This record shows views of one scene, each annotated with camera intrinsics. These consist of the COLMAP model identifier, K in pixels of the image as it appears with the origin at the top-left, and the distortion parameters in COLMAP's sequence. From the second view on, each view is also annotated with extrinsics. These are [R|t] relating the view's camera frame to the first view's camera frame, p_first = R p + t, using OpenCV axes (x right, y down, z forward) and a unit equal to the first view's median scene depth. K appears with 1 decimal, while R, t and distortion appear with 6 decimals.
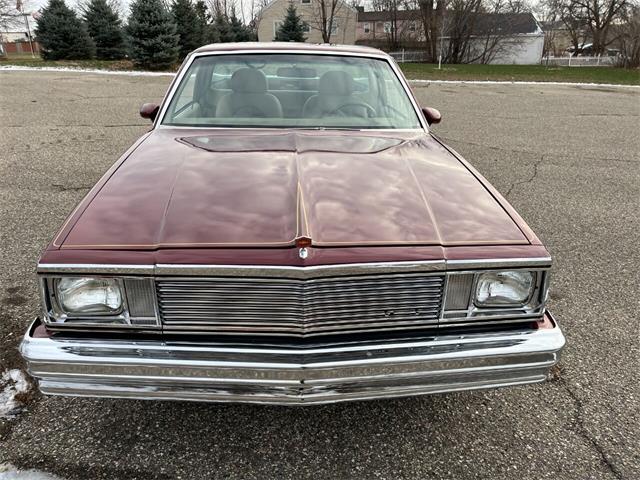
lens RADIAL K [[482.3, 0, 318.5], [0, 482.3, 236.0], [0, 0, 1]] dist [0.071016, -0.103823]
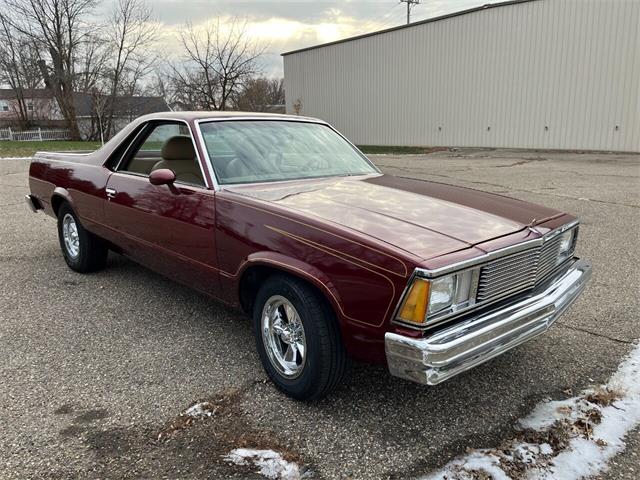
lens RADIAL K [[482.3, 0, 319.5], [0, 482.3, 239.5], [0, 0, 1]] dist [0.071016, -0.103823]
pose [[0.750267, -0.154702, 0.642780, -1.242998], [0.244626, 0.968194, -0.052512, -0.014665], [-0.614213, 0.196639, 0.764249, 0.183422]]
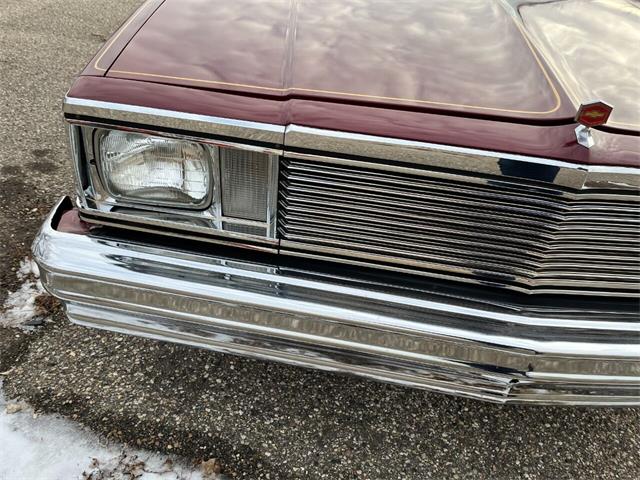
lens RADIAL K [[482.3, 0, 323.8], [0, 482.3, 241.6], [0, 0, 1]] dist [0.071016, -0.103823]
pose [[0.991150, 0.127650, -0.036436, -0.209232], [-0.117402, 0.971012, 0.208212, 0.052819], [0.061958, -0.202092, 0.977405, 0.379590]]
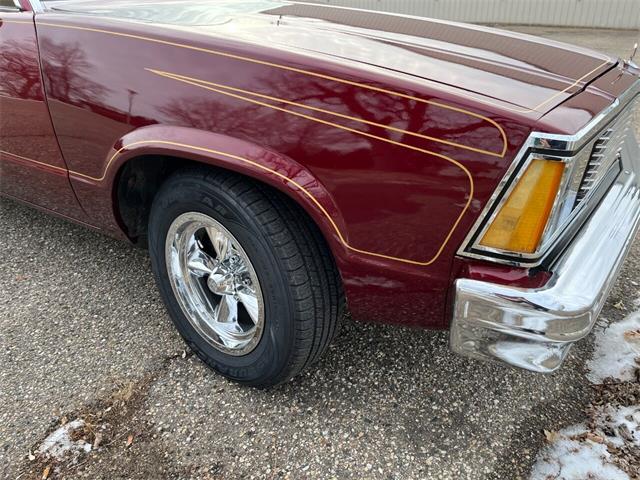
lens RADIAL K [[482.3, 0, 320.8], [0, 482.3, 244.0], [0, 0, 1]] dist [0.071016, -0.103823]
pose [[0.575150, -0.367992, 0.730605, -0.927508], [0.299677, 0.925803, 0.230396, -0.026582], [-0.761181, 0.086433, 0.642755, 0.703409]]
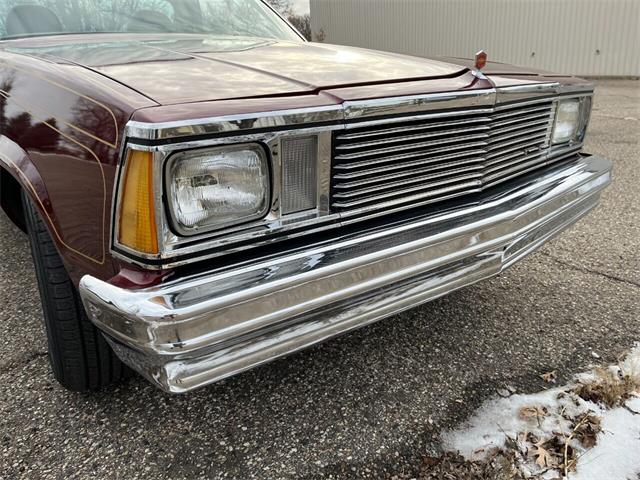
lens RADIAL K [[482.3, 0, 319.8], [0, 482.3, 245.3], [0, 0, 1]] dist [0.071016, -0.103823]
pose [[0.793803, -0.236559, 0.560282, -0.591460], [0.252880, 0.966222, 0.049673, 0.158713], [-0.553107, 0.102254, 0.826811, 0.415188]]
